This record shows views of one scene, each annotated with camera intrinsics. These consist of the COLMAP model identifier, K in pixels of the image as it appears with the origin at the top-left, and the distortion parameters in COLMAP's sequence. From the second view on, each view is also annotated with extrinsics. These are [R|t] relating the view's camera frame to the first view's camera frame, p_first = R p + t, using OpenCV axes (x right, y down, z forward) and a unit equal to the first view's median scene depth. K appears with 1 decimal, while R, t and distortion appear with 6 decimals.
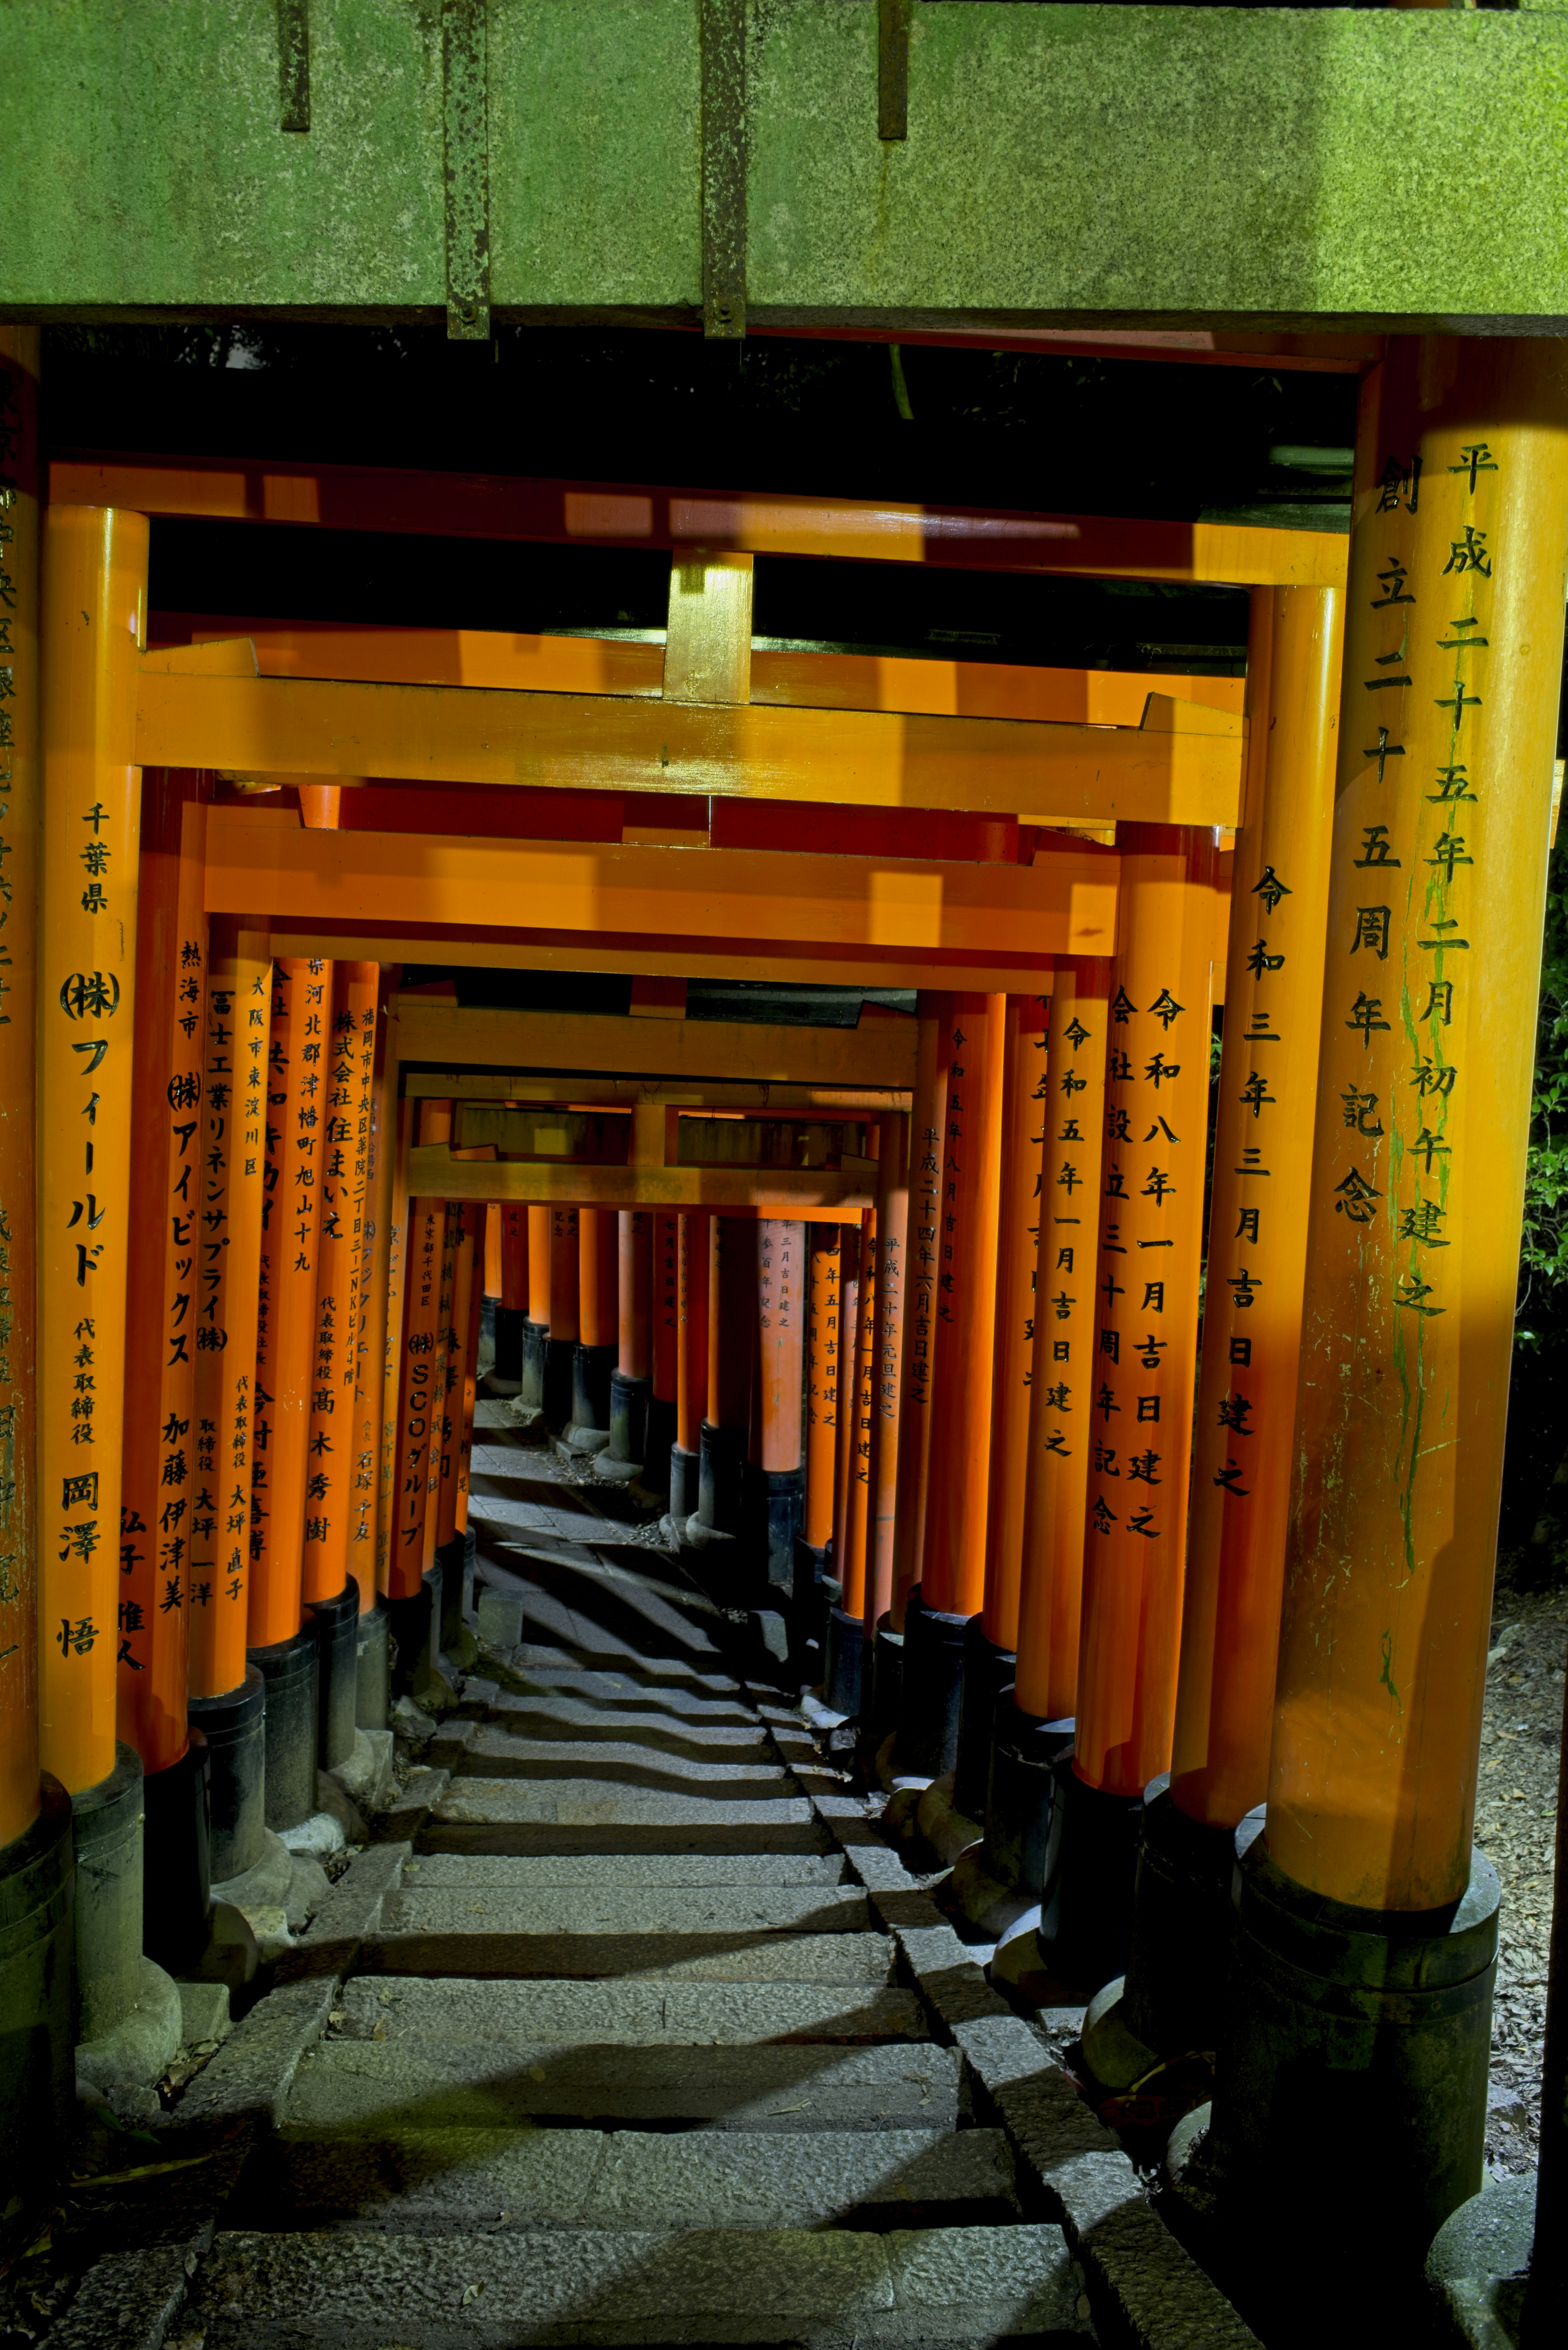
lens RADIAL K [[1970.9, 0, 787.1], [0, 1970.9, 1172.9], [0, 0, 1]] dist [-0.036945, 0.007528]
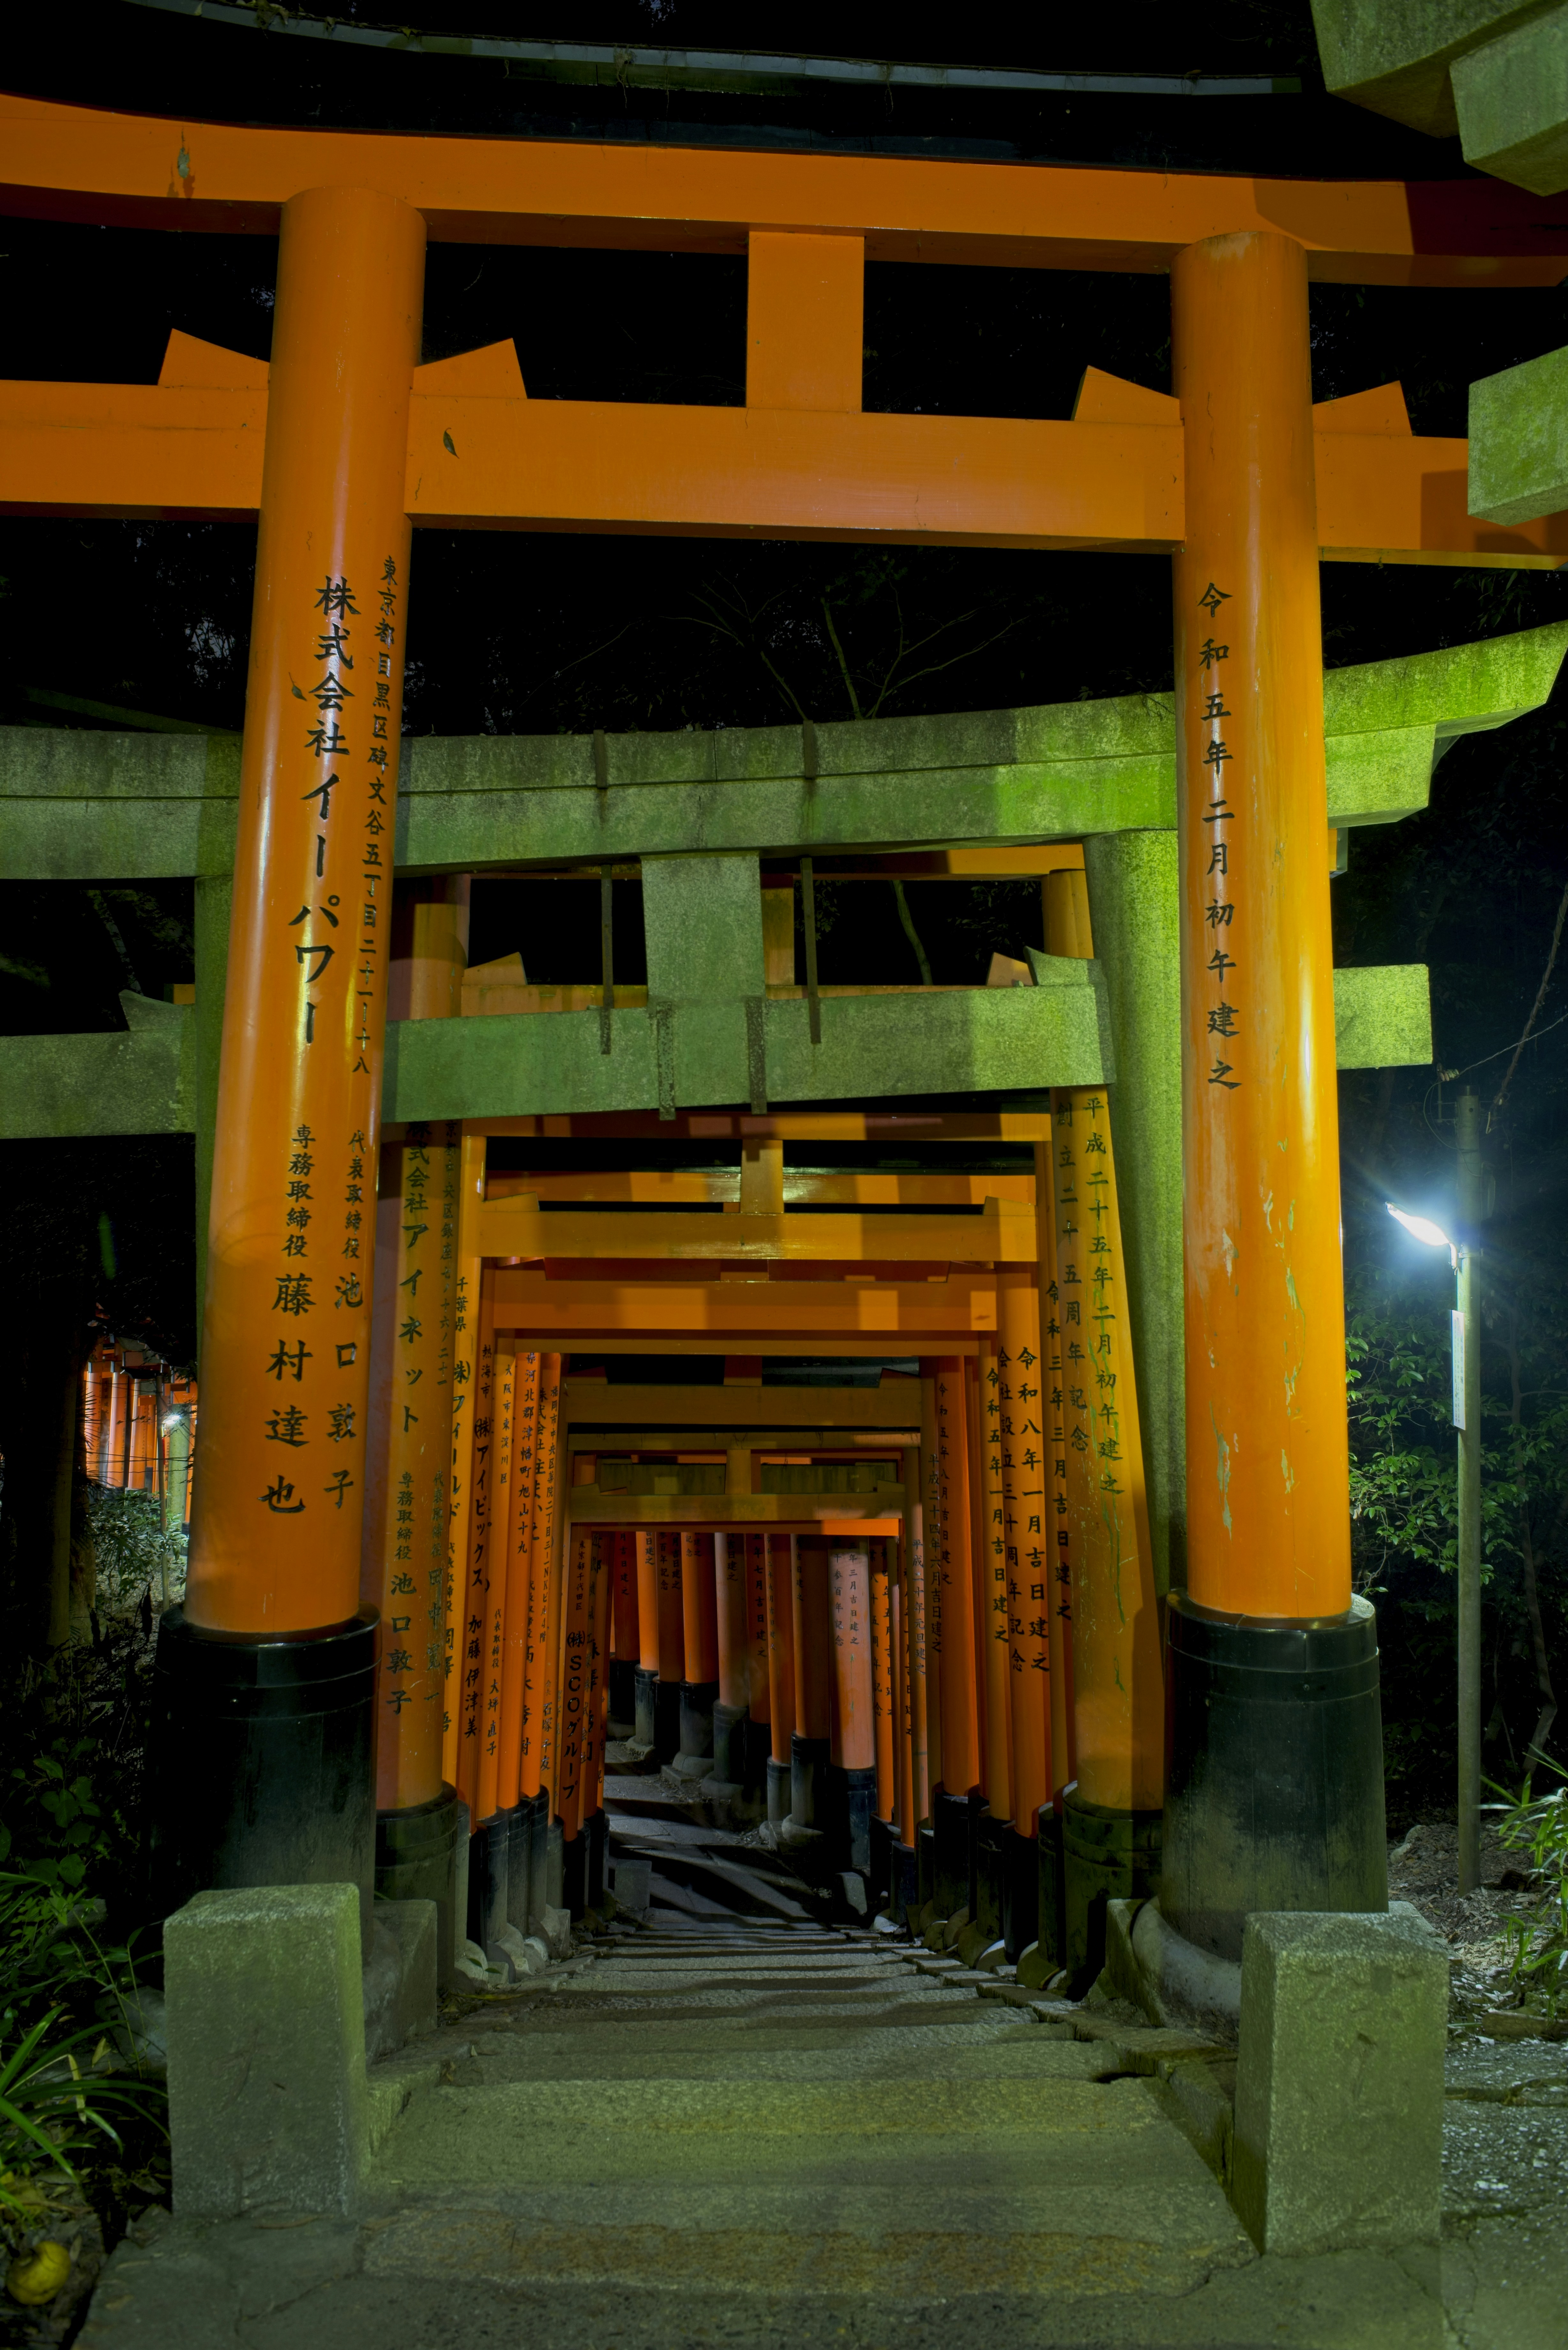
lens RADIAL K [[1970.9, 0, 785.7], [0, 1970.9, 1173.6], [0, 0, 1]] dist [-0.036945, 0.007528]
pose [[0.998128, -0.048253, -0.037569, 0.036882], [0.039951, 0.979627, -0.196812, 0.071665], [0.046300, 0.194942, 0.979721, -0.595308]]
